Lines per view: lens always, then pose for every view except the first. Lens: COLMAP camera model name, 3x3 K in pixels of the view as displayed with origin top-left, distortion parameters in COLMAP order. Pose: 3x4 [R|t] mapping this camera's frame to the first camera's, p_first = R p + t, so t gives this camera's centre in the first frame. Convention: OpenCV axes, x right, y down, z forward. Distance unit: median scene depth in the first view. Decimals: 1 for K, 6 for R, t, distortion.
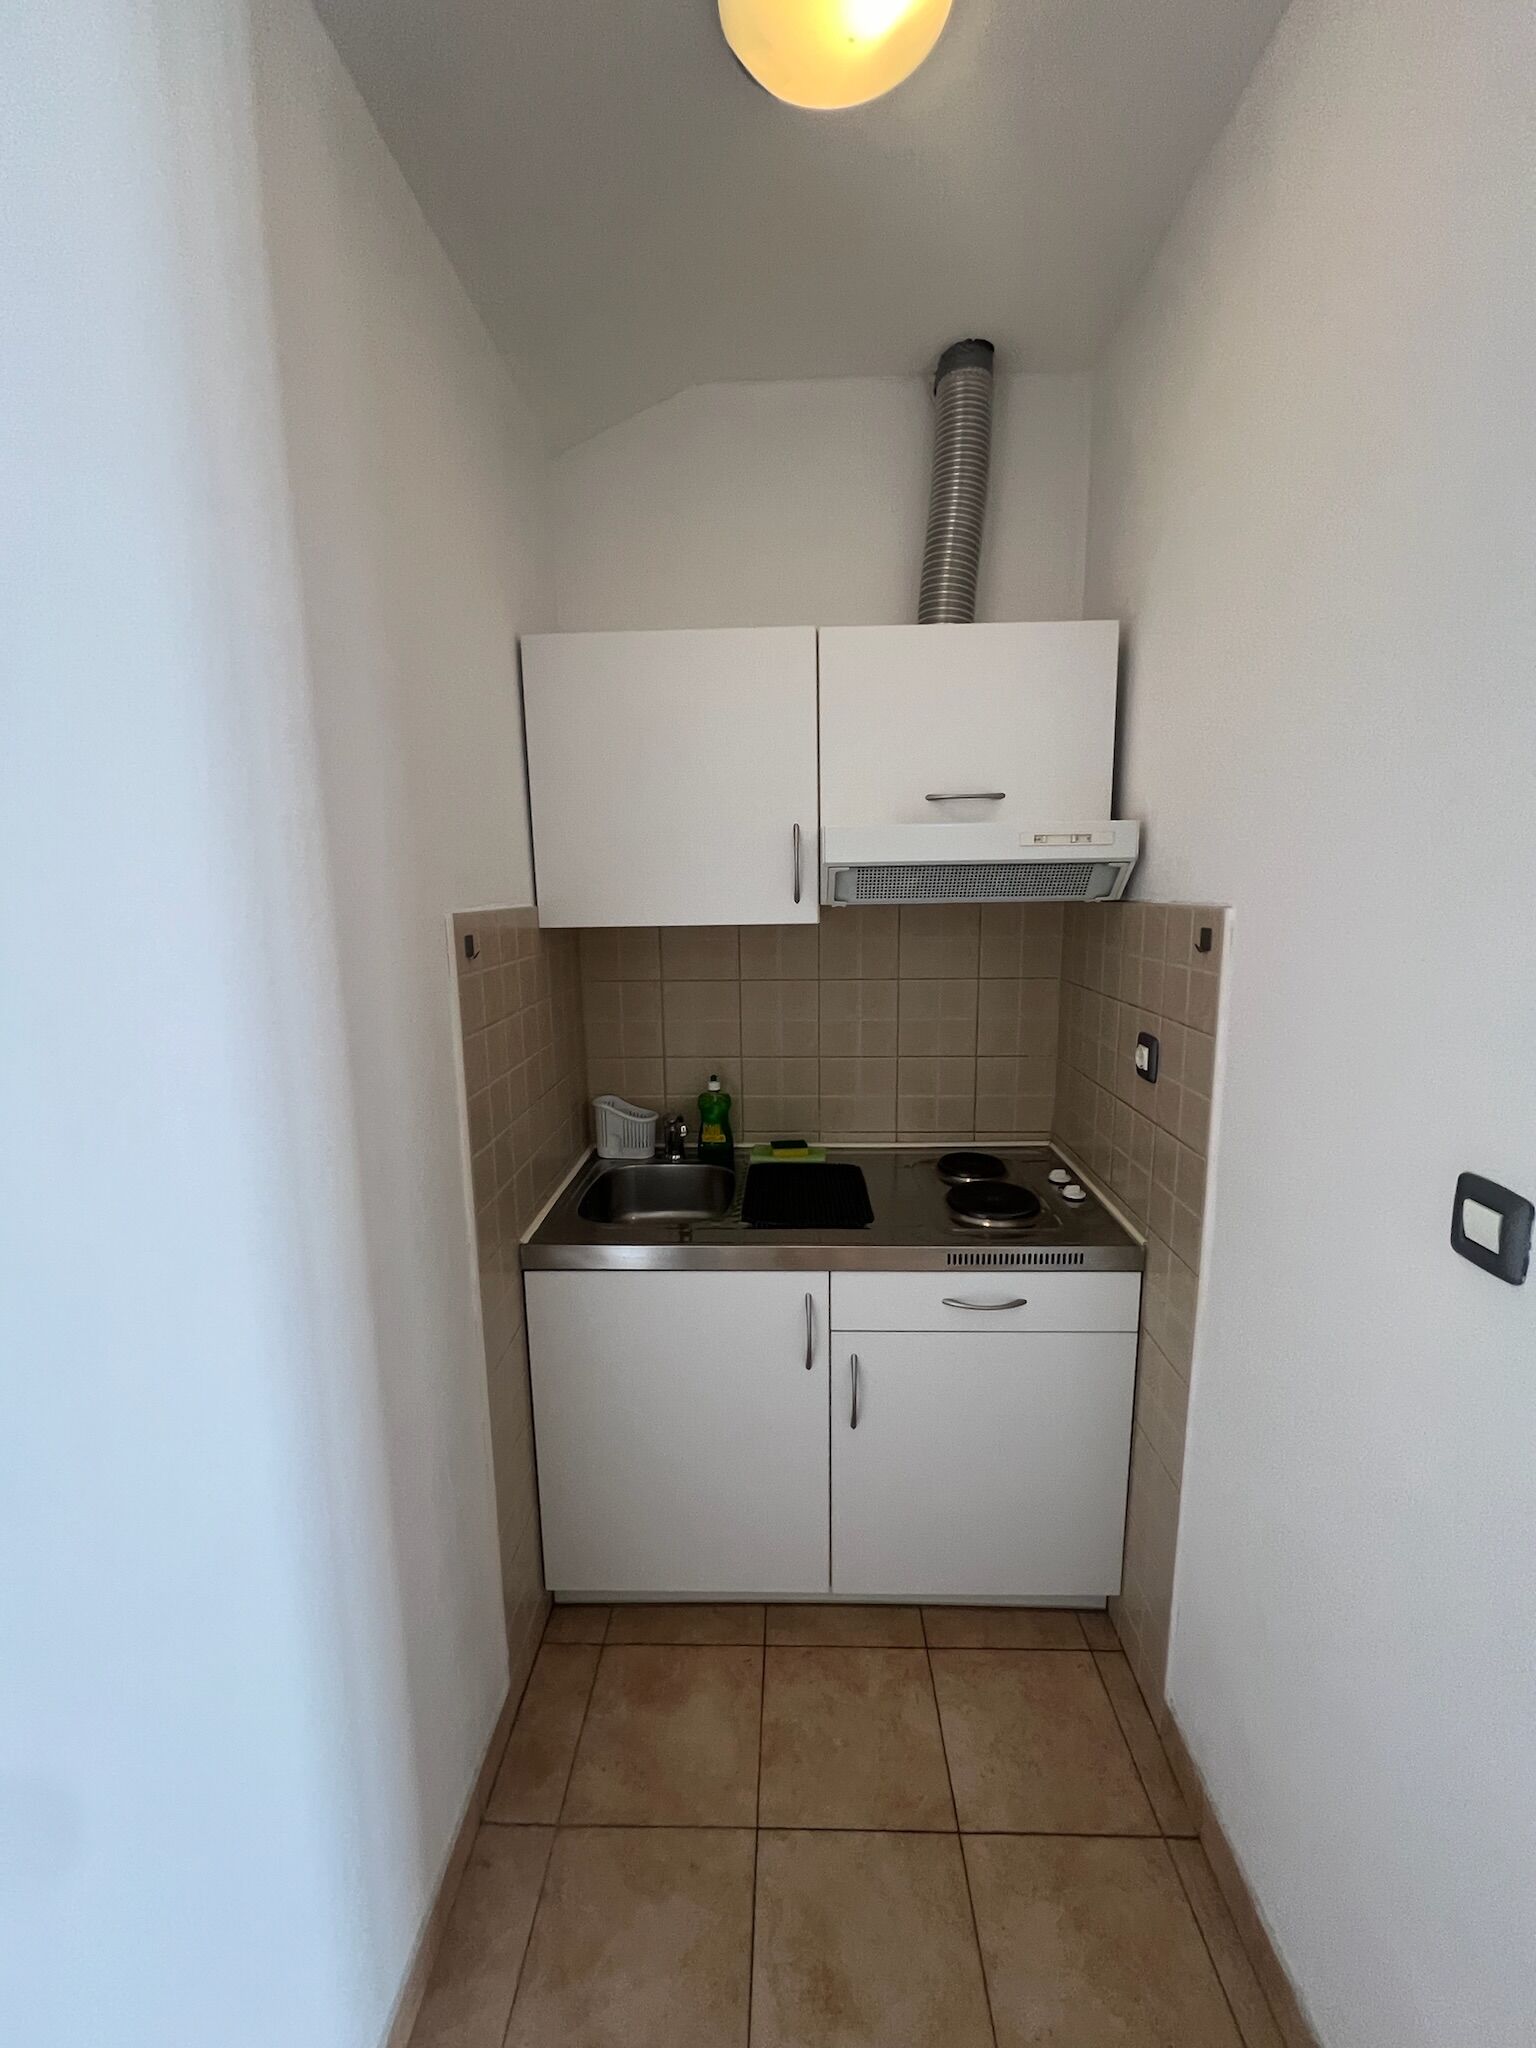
lens RADIAL K [[825.7, 0, 775.6], [0, 825.7, 1020.4], [0, 0, 1]] dist [-0.002181, 0.000207]
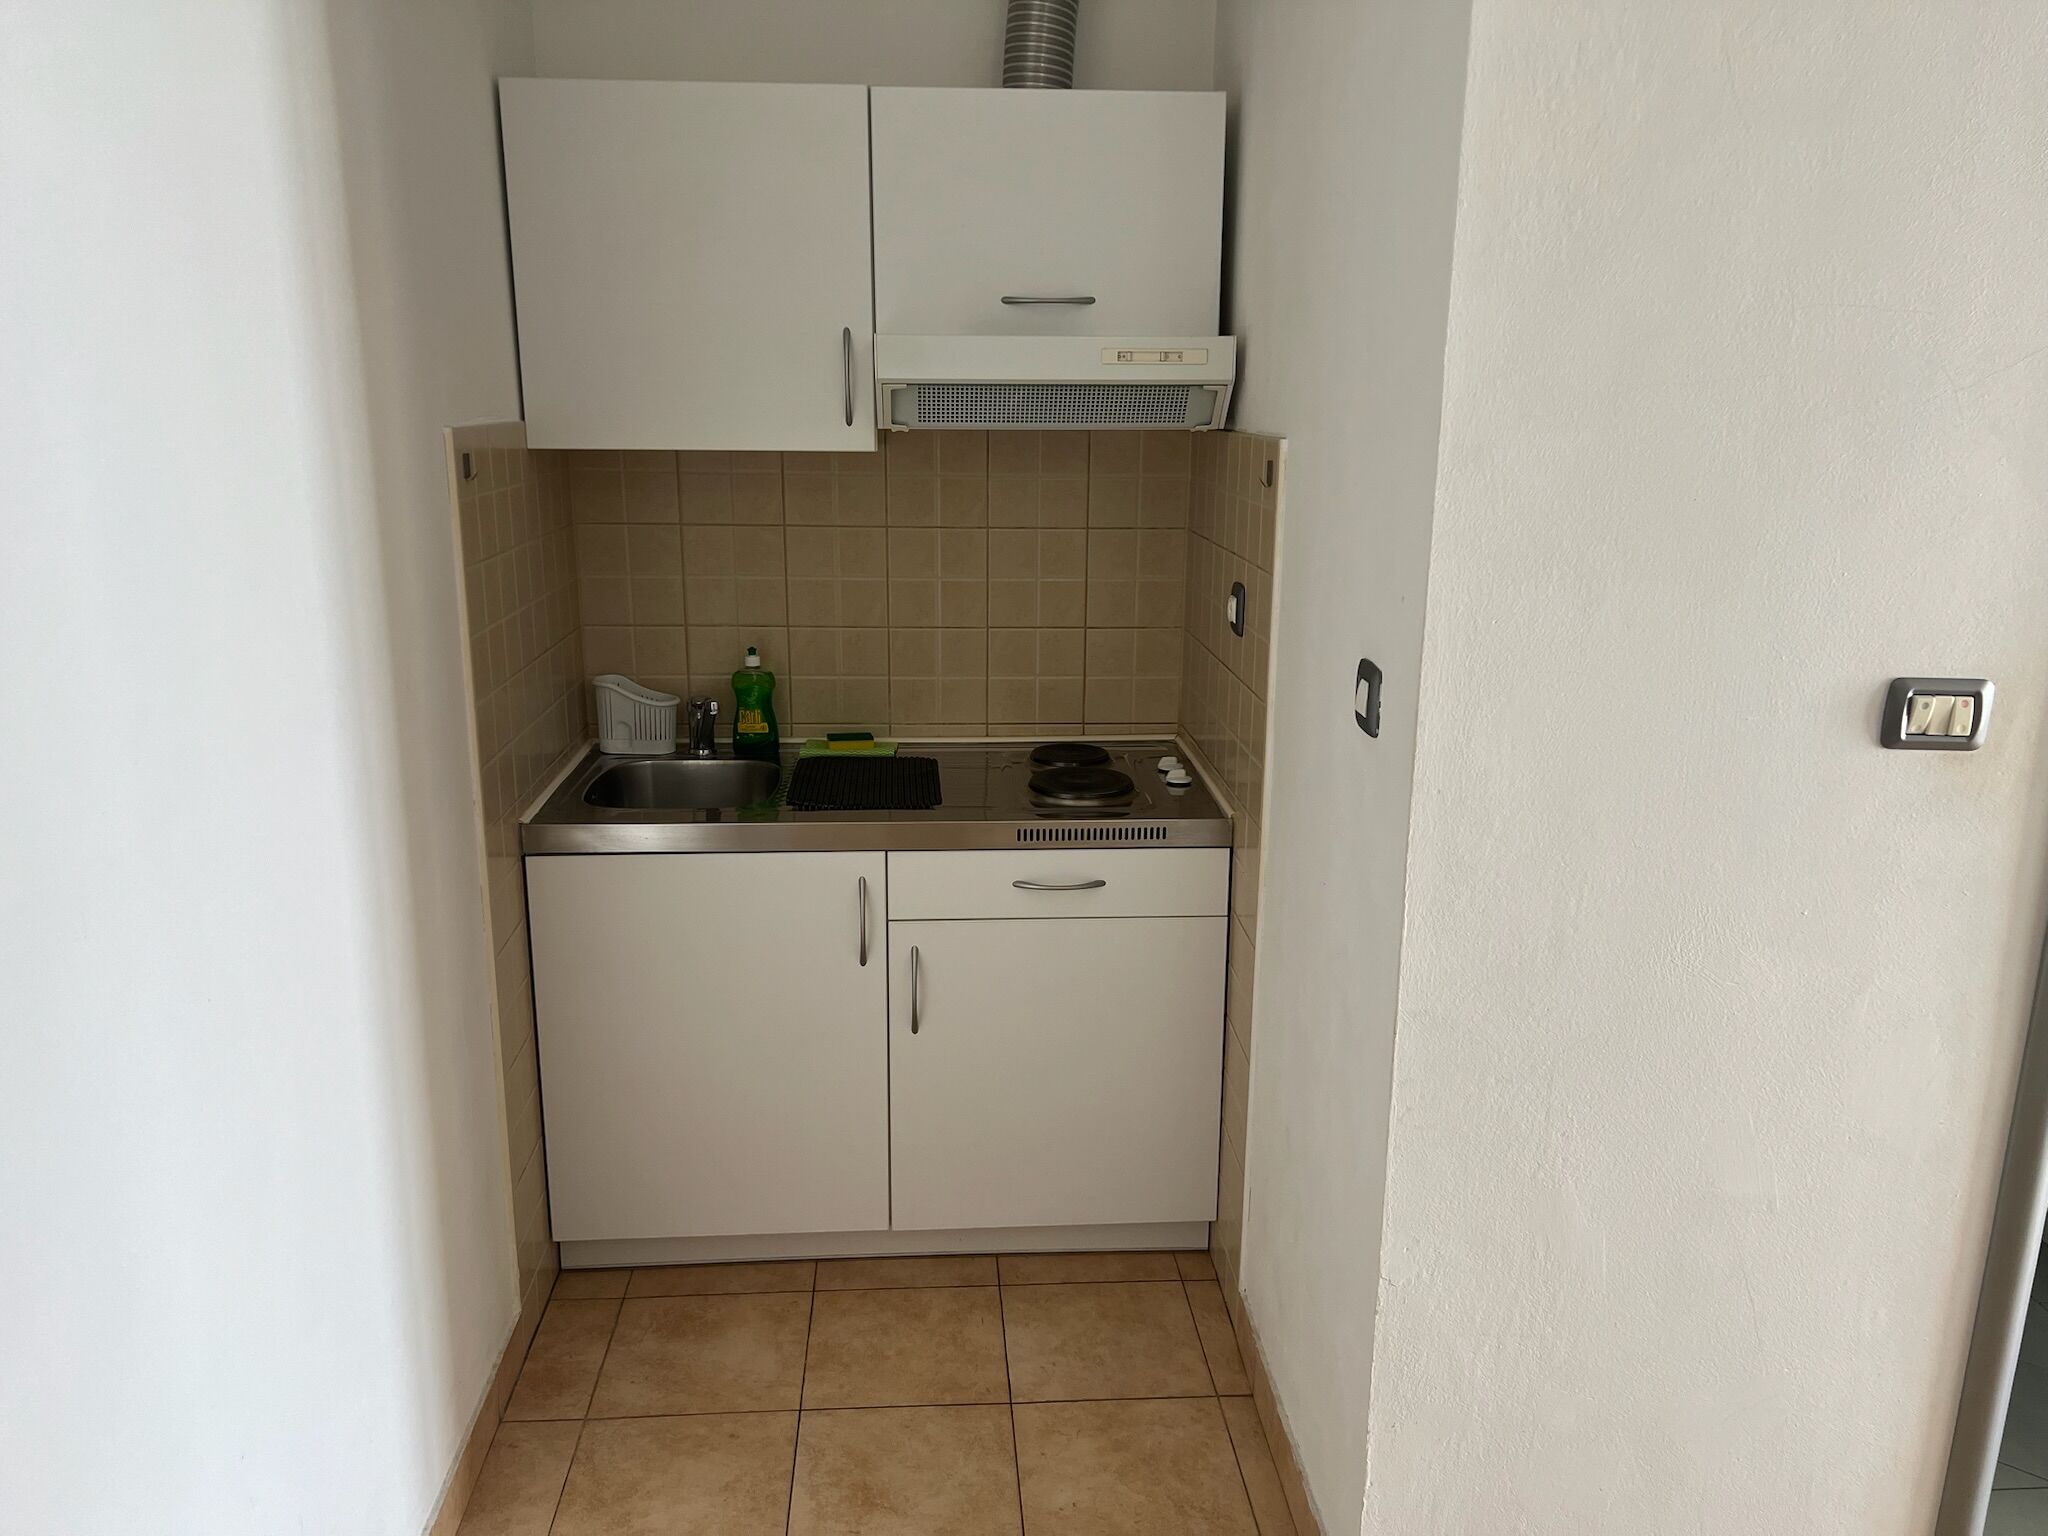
lens RADIAL K [[1540.5, 0, 1025.5], [0, 1540.5, 782.7], [0, 0, 1]] dist [0.069235, -0.075423]
pose [[0.995533, -0.001941, 0.094399, 0.057391], [-0.006047, 0.996426, 0.084253, 0.088468], [-0.094225, -0.084447, 0.991963, -0.624791]]
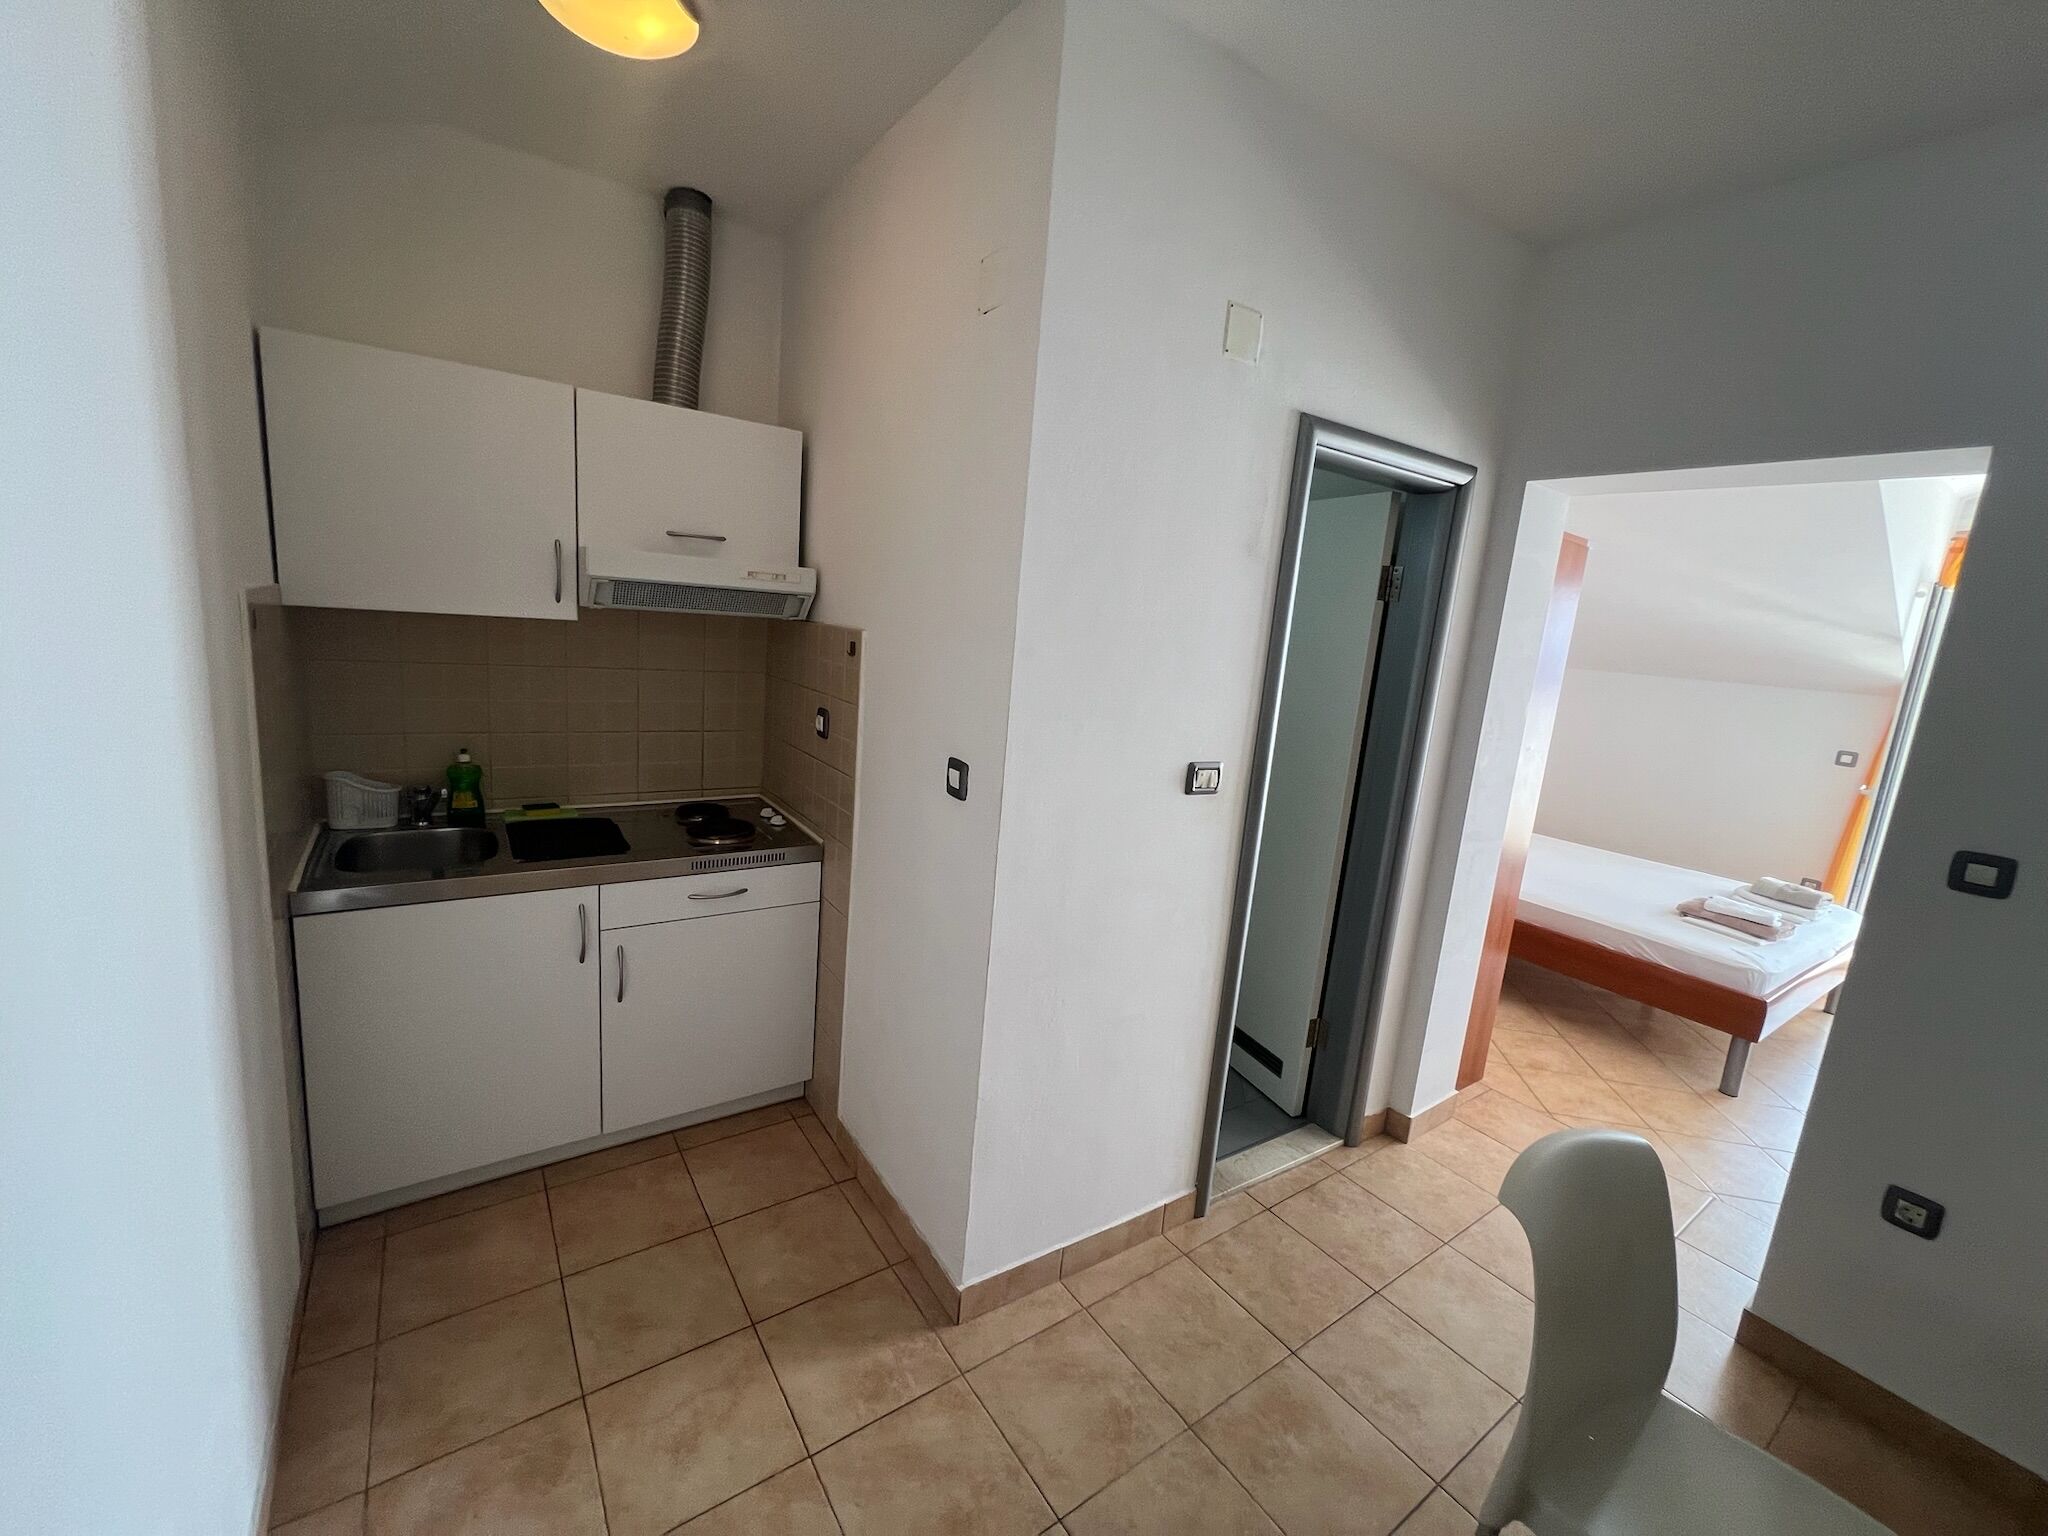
lens RADIAL K [[818.8, 0, 1018.8], [0, 818.8, 763.4], [0, 0, 1]] dist [-0.001217, 0.000273]
pose [[0.803656, -0.026850, 0.594489, -0.165398], [0.003294, 0.999167, 0.040675, 0.055960], [-0.595086, -0.030730, 0.803075, -0.442240]]
